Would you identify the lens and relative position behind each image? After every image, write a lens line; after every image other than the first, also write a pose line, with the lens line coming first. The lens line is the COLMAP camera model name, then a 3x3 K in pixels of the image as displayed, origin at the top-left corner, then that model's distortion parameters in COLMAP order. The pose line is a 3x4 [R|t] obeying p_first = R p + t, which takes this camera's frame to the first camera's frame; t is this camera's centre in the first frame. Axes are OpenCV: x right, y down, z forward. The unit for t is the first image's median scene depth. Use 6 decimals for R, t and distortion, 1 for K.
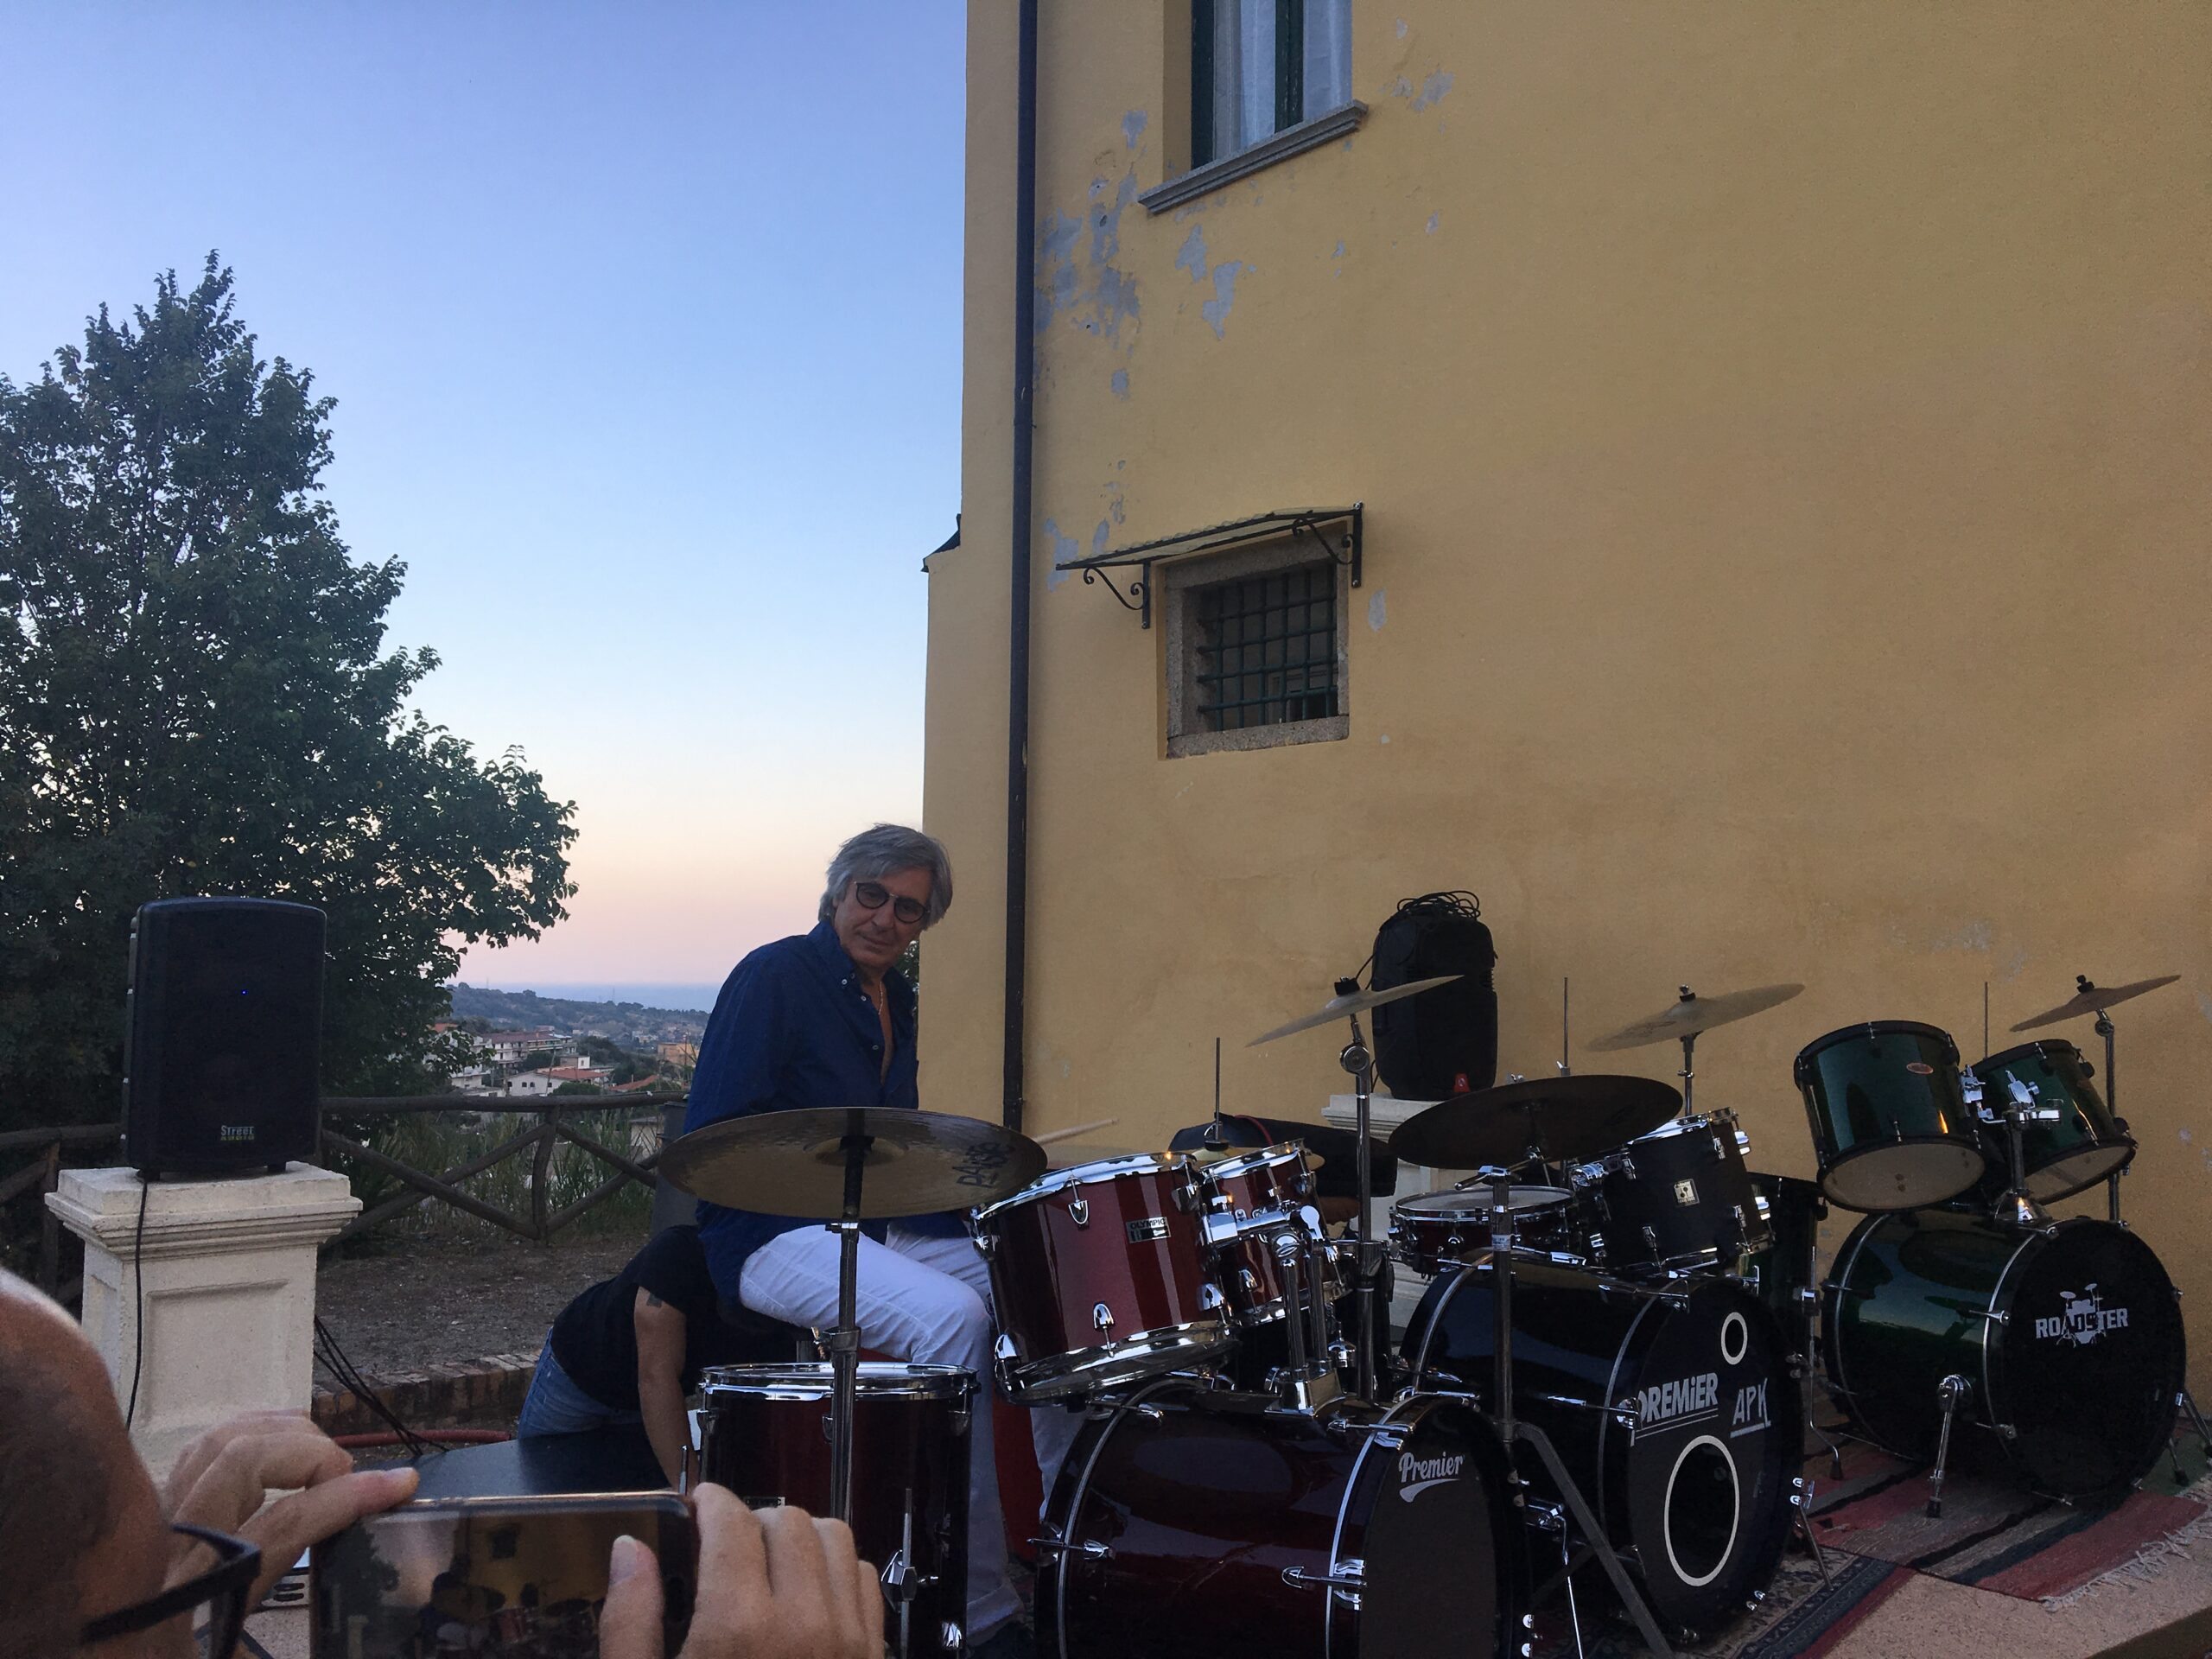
lens RADIAL K [[1865.5, 0, 1102.7], [0, 1865.5, 837.3], [0, 0, 1]] dist [0.093367, -0.143286]
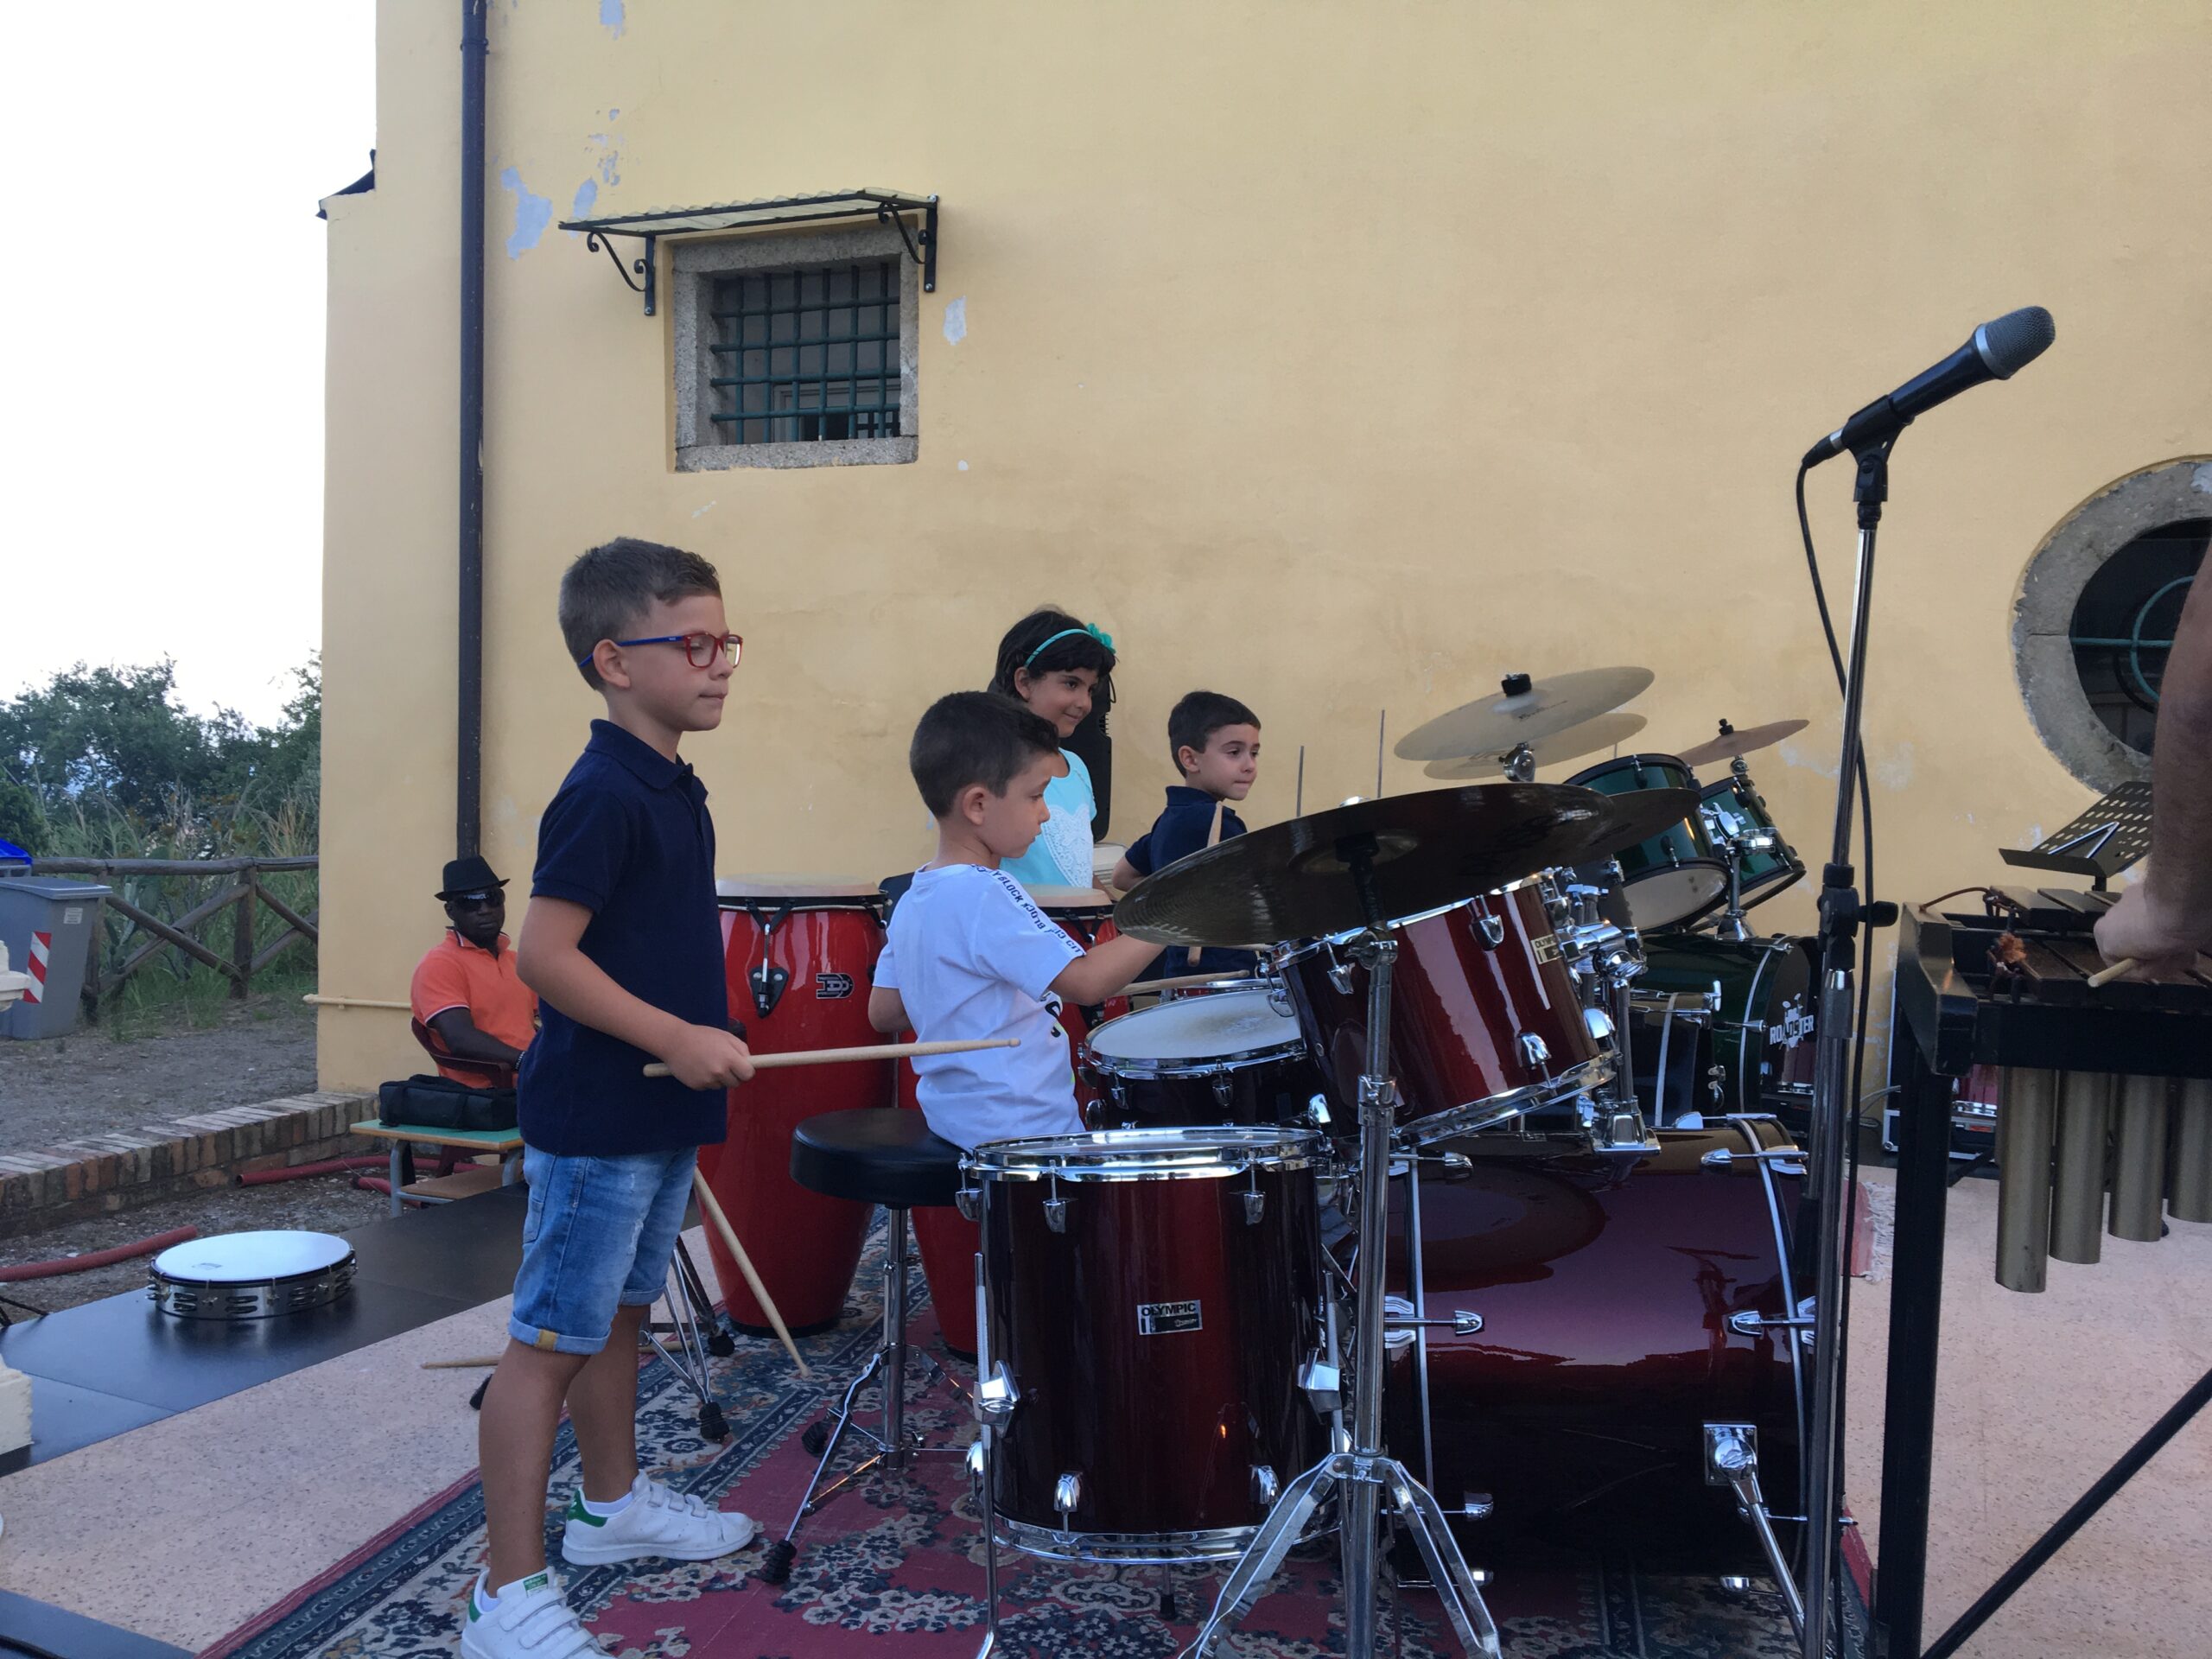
lens RADIAL K [[1864.0, 0, 1101.0], [0, 1864.0, 841.5], [0, 0, 1]] dist [0.087272, -0.152391]
pose [[0.904112, -0.006942, 0.427239, -0.270768], [-0.043875, 0.993075, 0.108982, 0.042053], [-0.425037, -0.117278, 0.897546, 0.179769]]
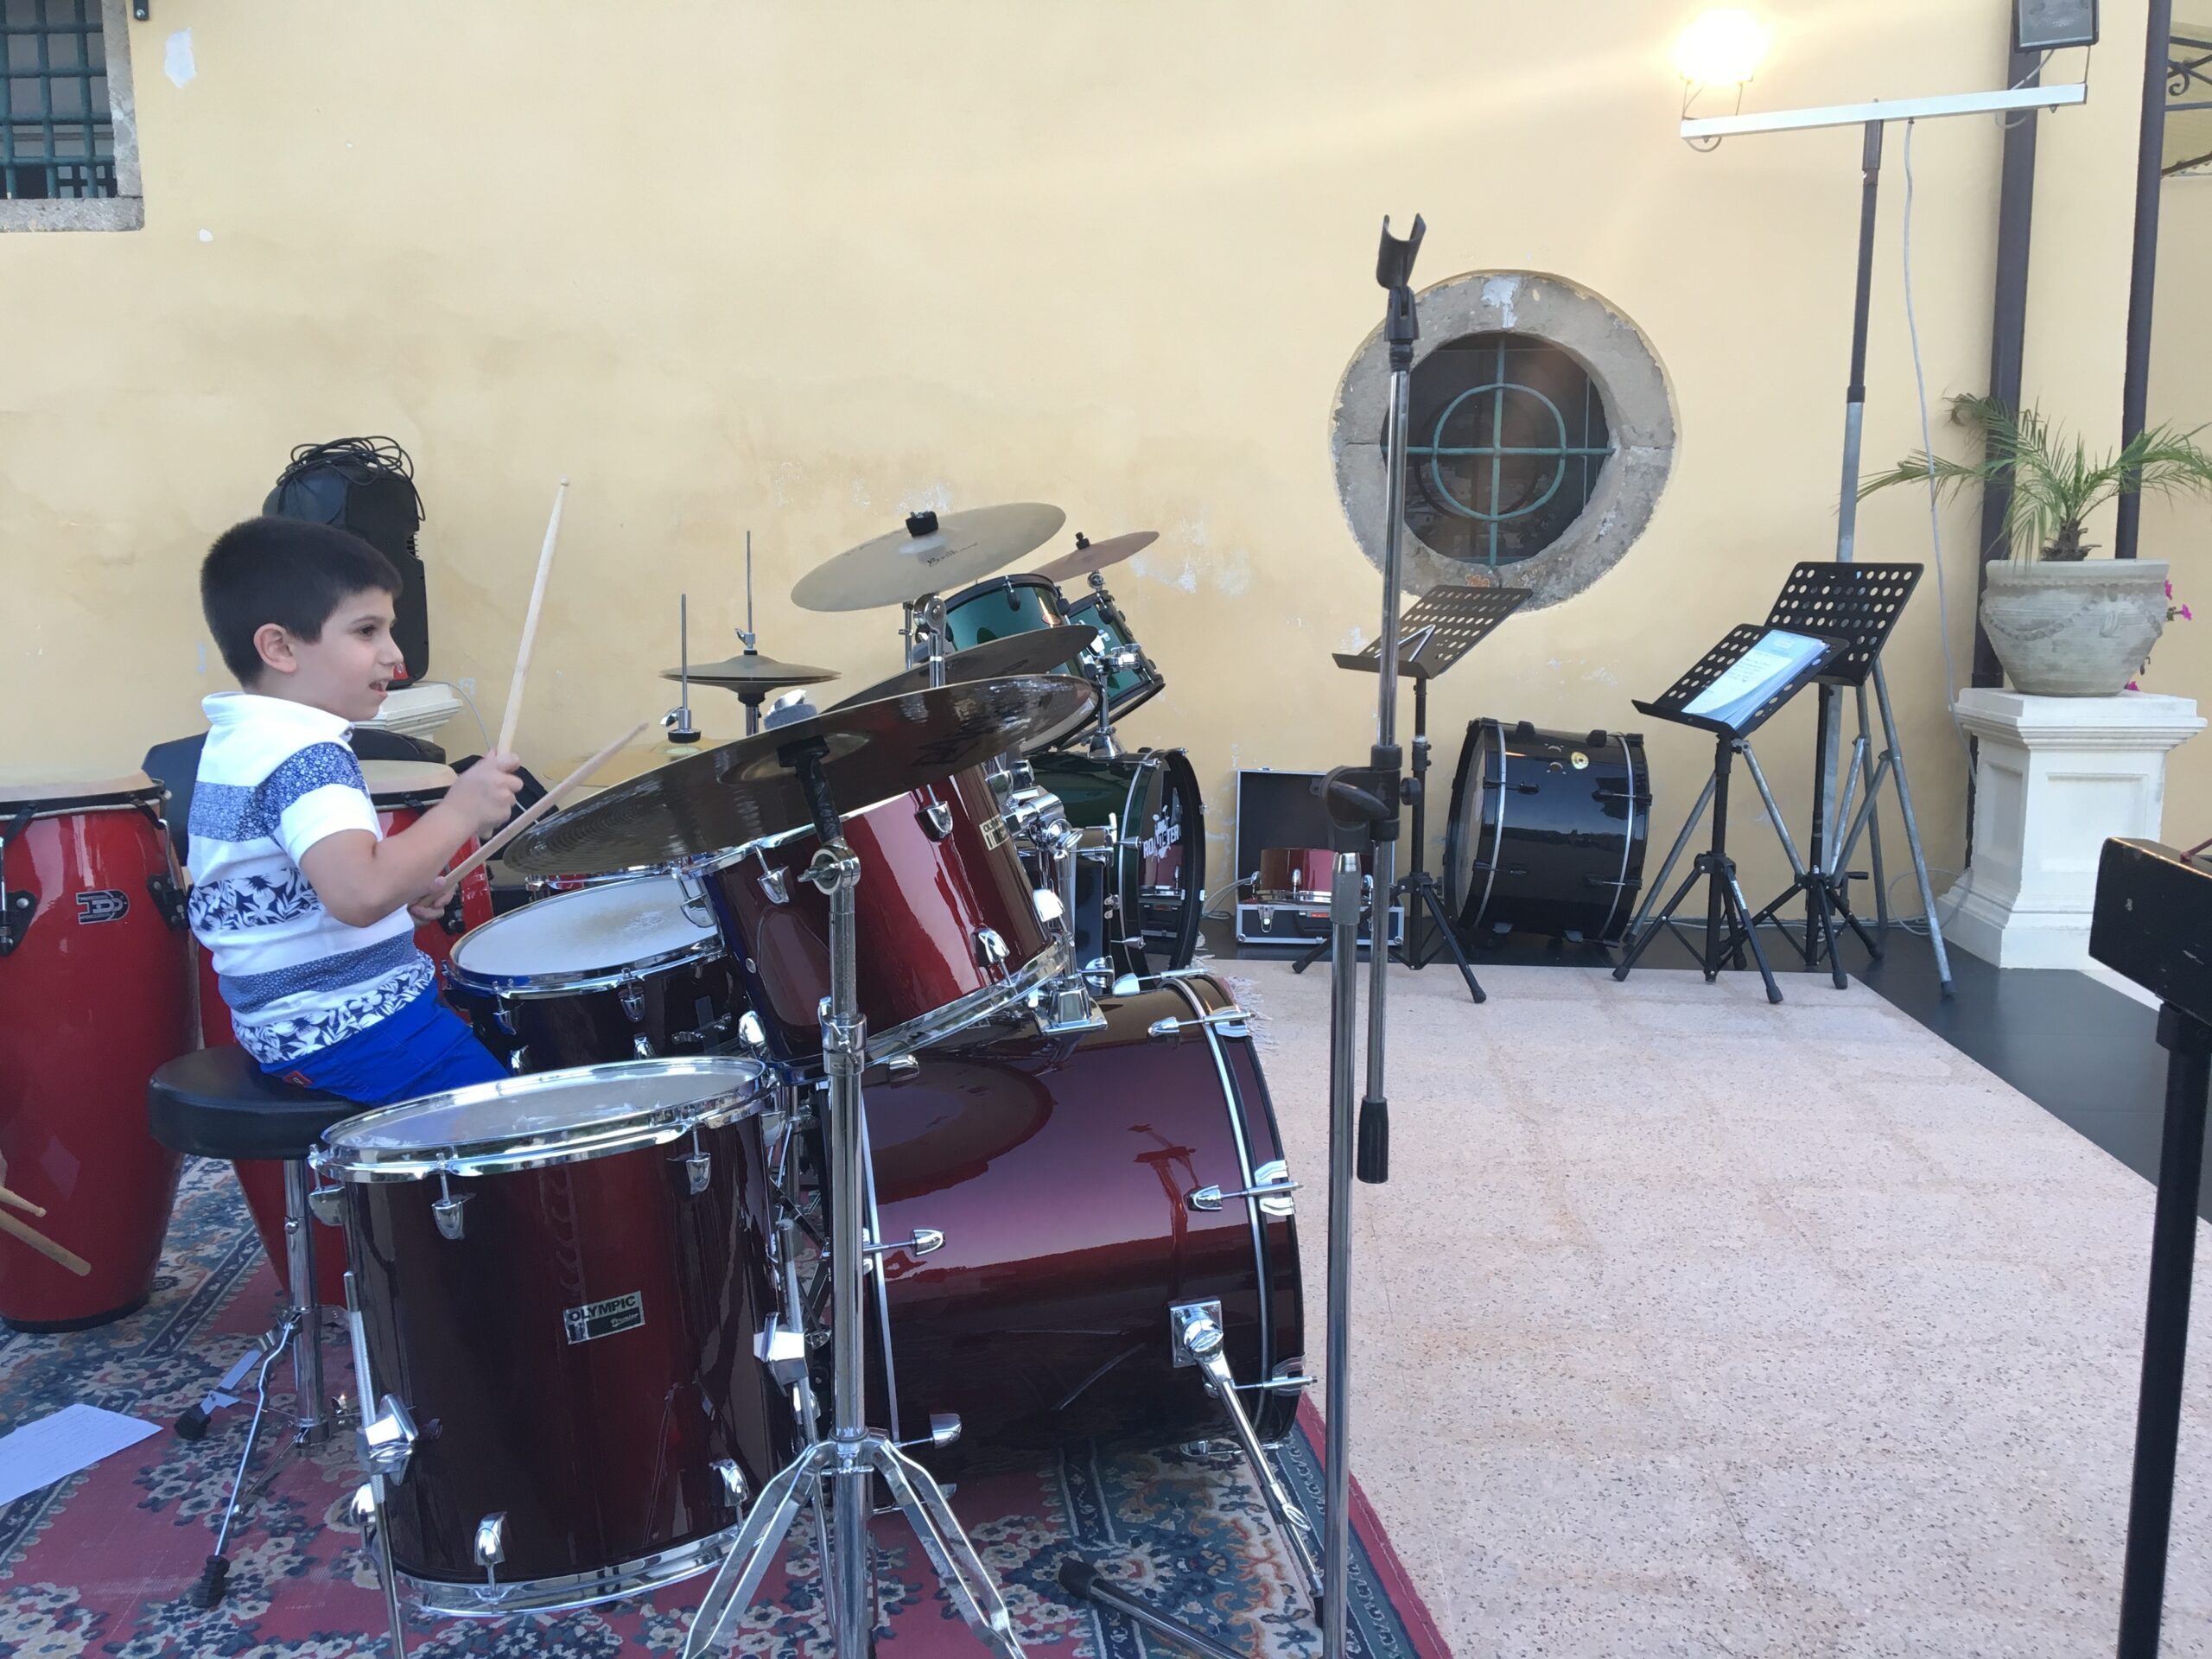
lens RADIAL K [[1865.5, 0, 1102.7], [0, 1865.5, 837.3], [0, 0, 1]] dist [0.093367, -0.143286]
pose [[0.697858, -0.115819, 0.706810, -0.254470], [-0.039006, 0.979229, 0.198969, 0.031282], [-0.715173, -0.166422, 0.678845, 0.239475]]
